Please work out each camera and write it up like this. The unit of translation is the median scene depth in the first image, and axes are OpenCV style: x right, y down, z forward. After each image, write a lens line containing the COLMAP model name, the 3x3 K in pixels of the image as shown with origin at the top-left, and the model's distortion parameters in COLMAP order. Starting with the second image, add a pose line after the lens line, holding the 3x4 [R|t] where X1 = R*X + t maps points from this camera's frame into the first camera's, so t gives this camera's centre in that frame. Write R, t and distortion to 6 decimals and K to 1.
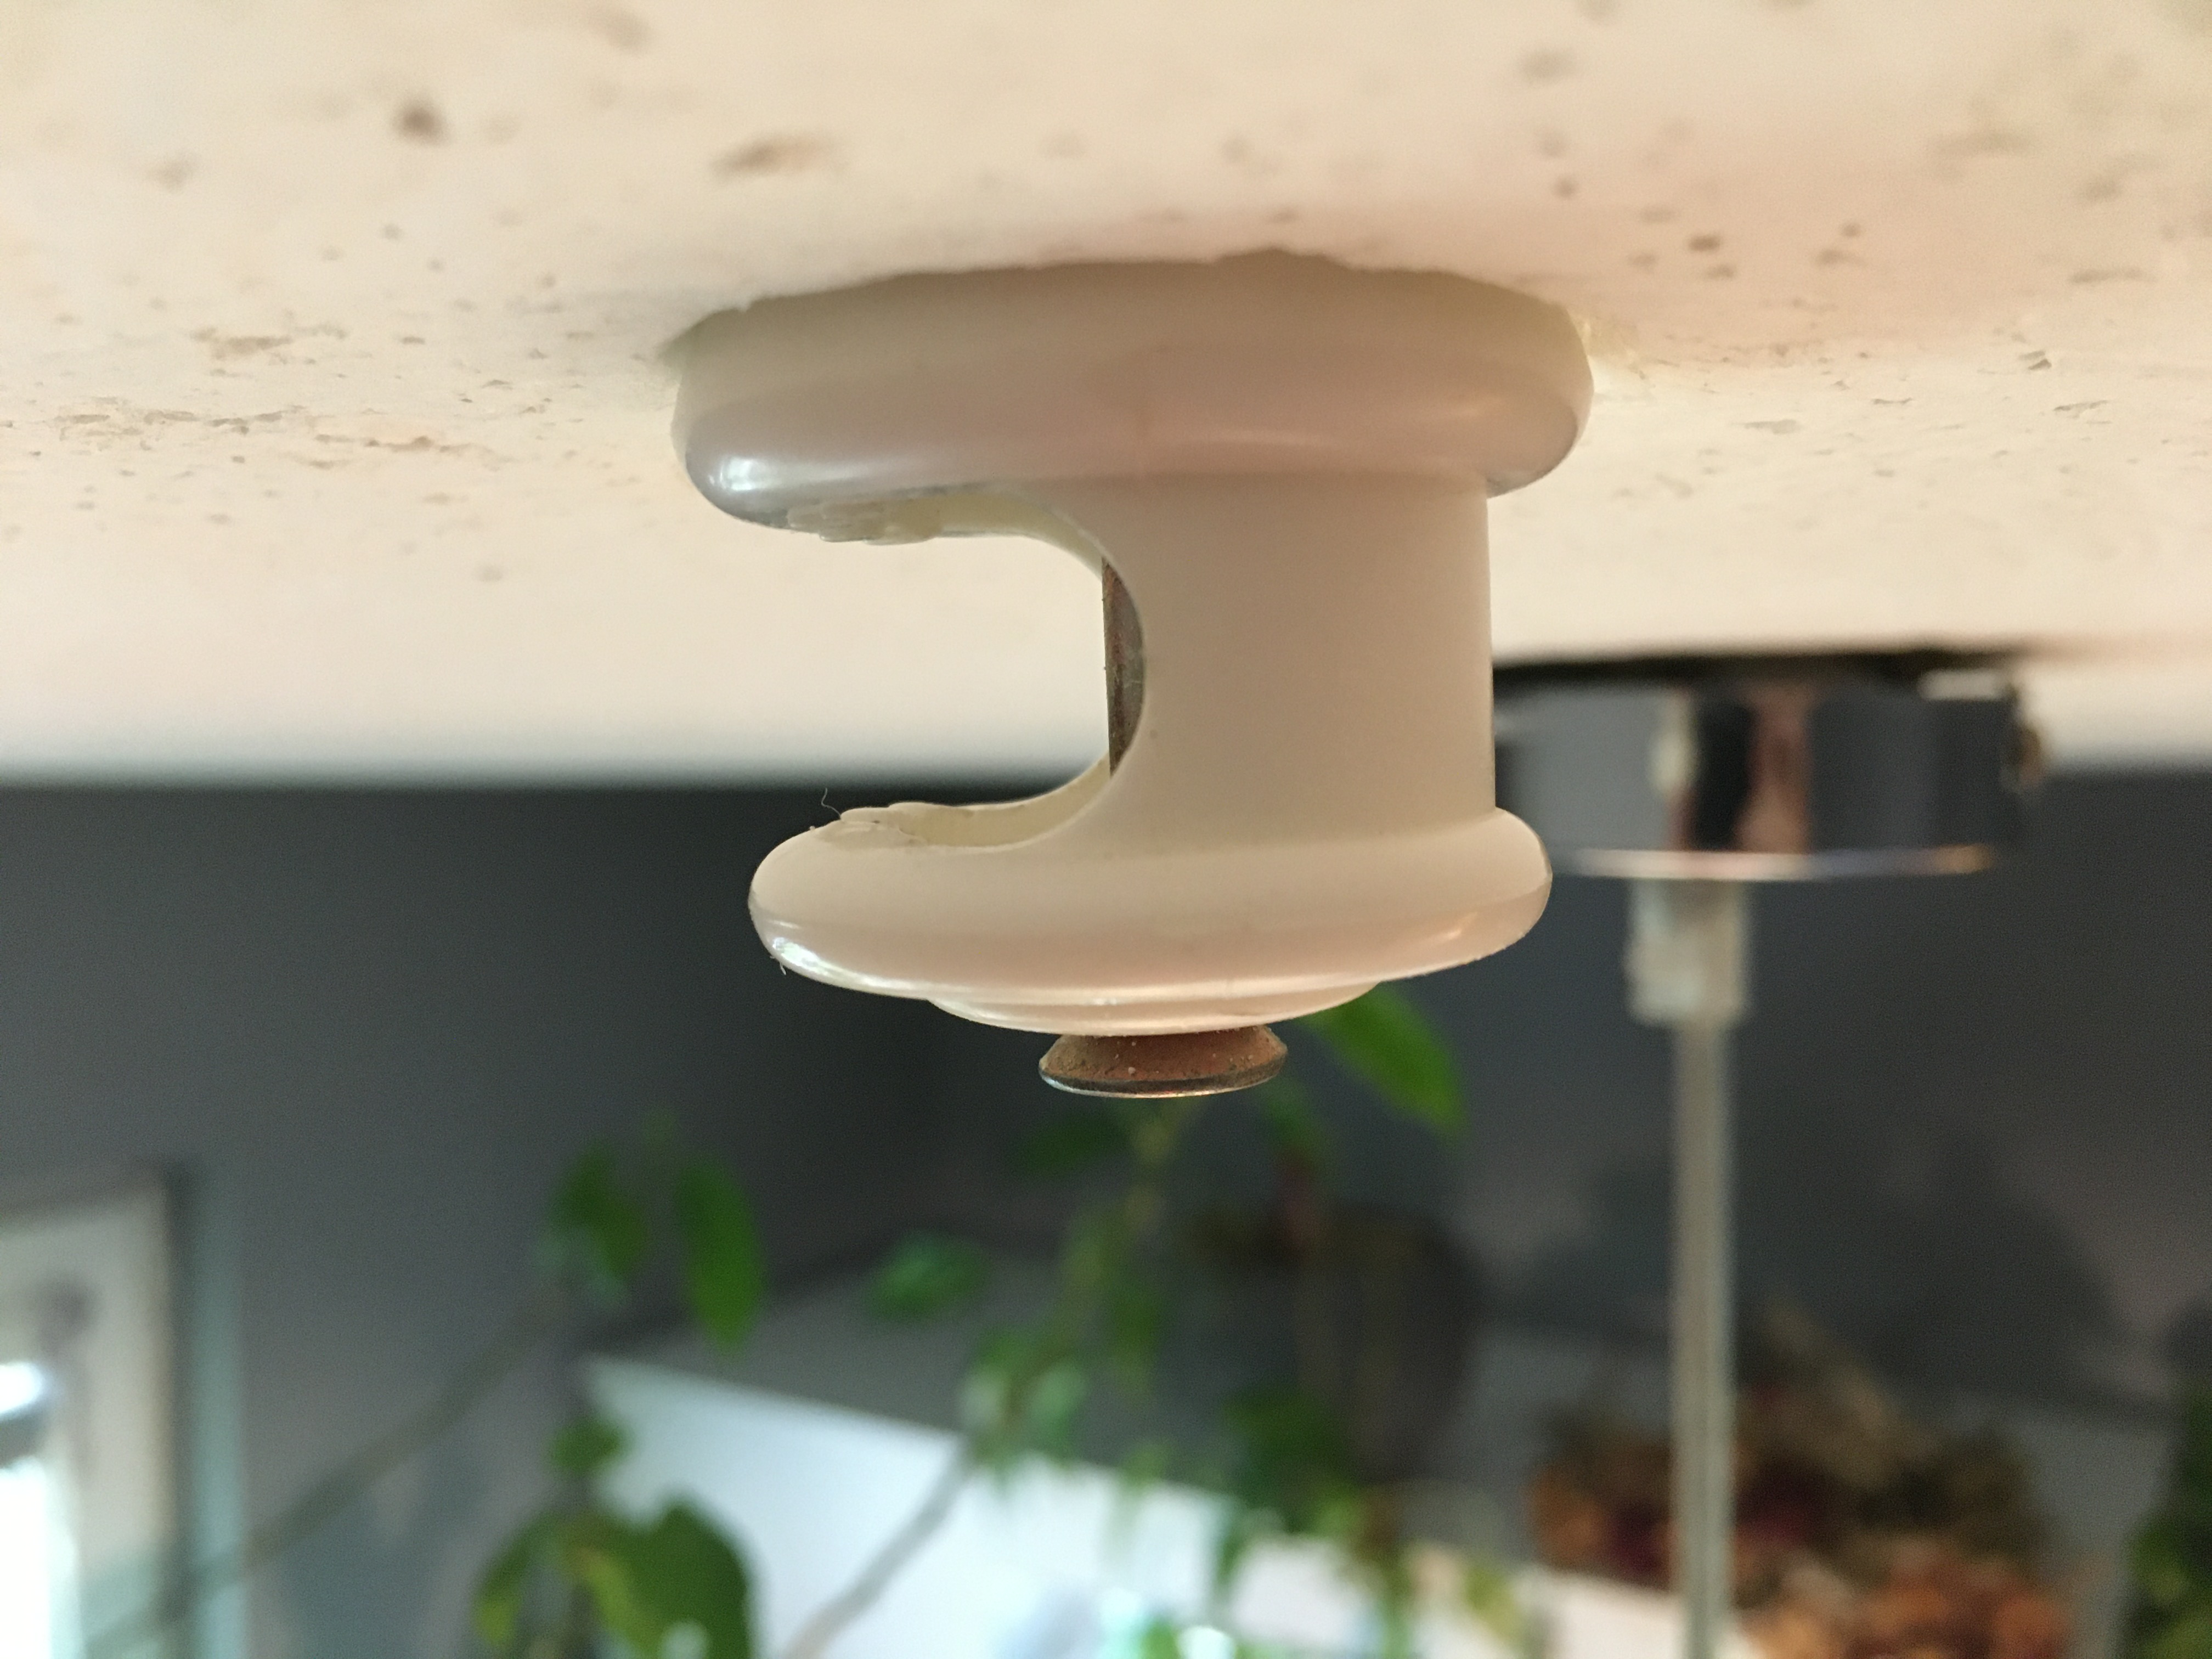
lens RADIAL K [[1868.7, 0, 1106.0], [0, 1868.7, 829.5], [0, 0, 1]] dist [0.069289, -0.141972]
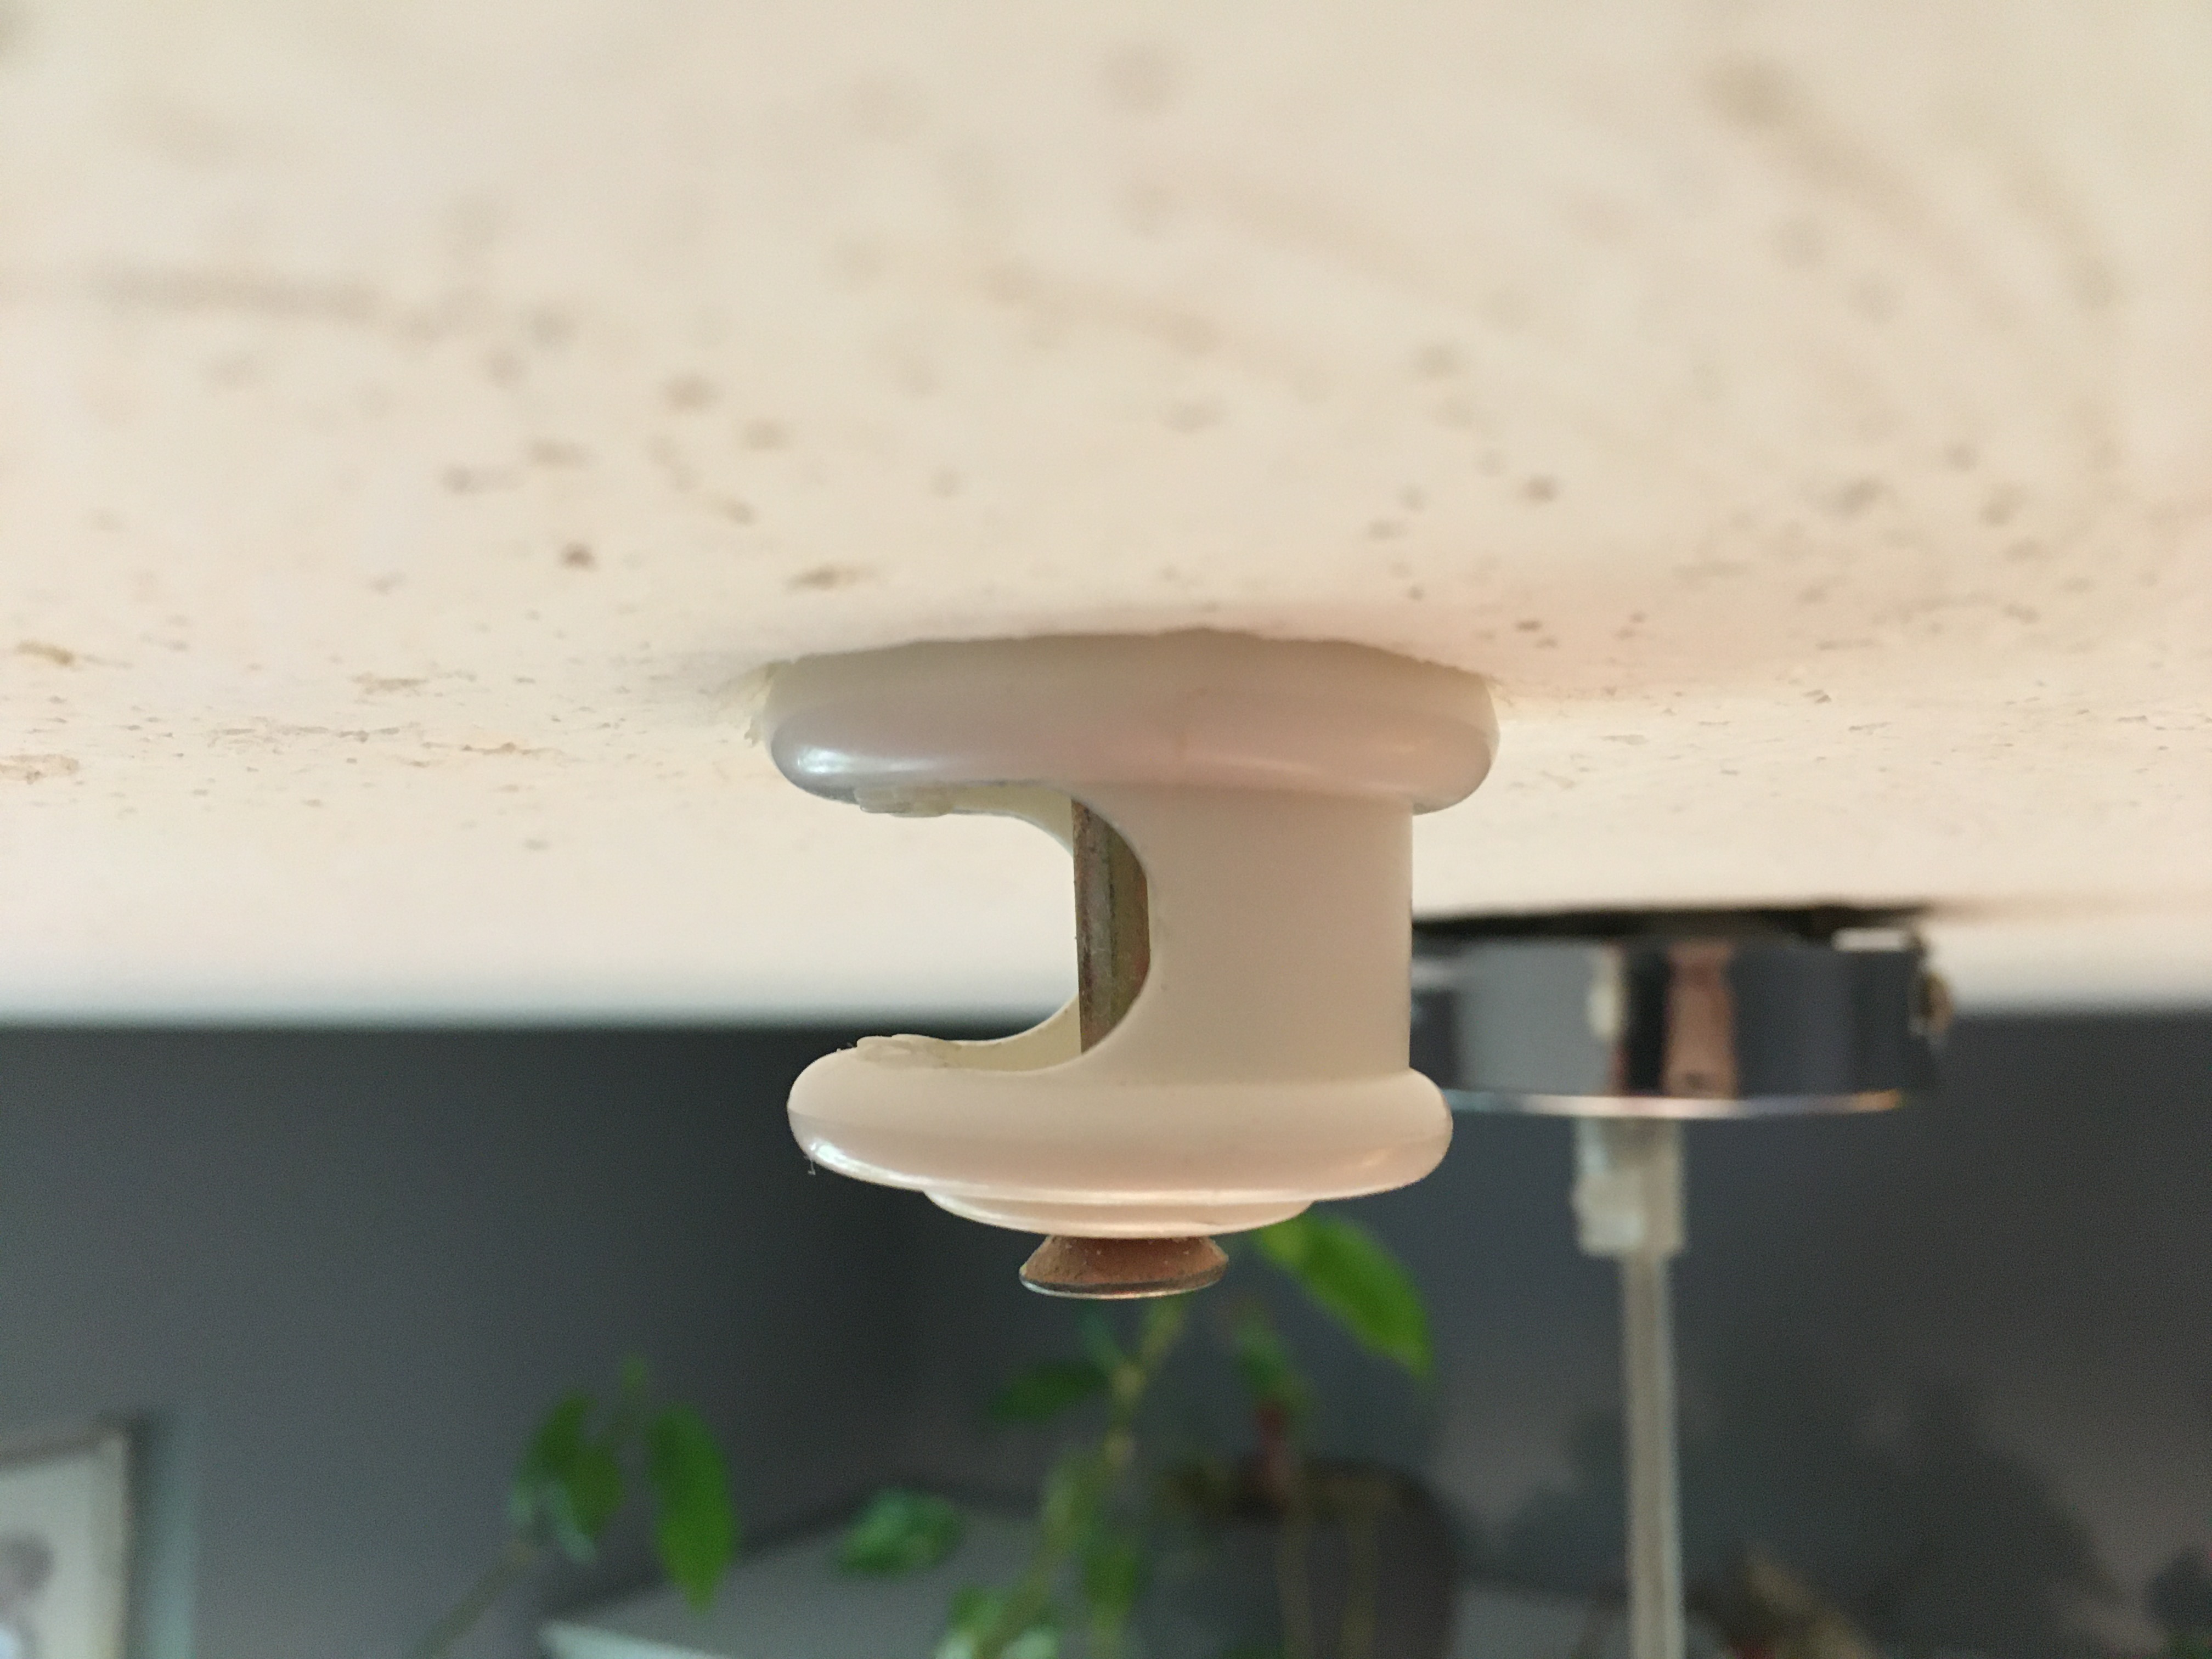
lens RADIAL K [[1868.7, 0, 1106.0], [0, 1868.7, 829.5], [0, 0, 1]] dist [0.069289, -0.141972]
pose [[0.999932, 0.001772, 0.011513, 0.004391], [-0.000279, 0.991719, -0.128425, -0.000022], [-0.011645, 0.128413, 0.991652, -0.198456]]
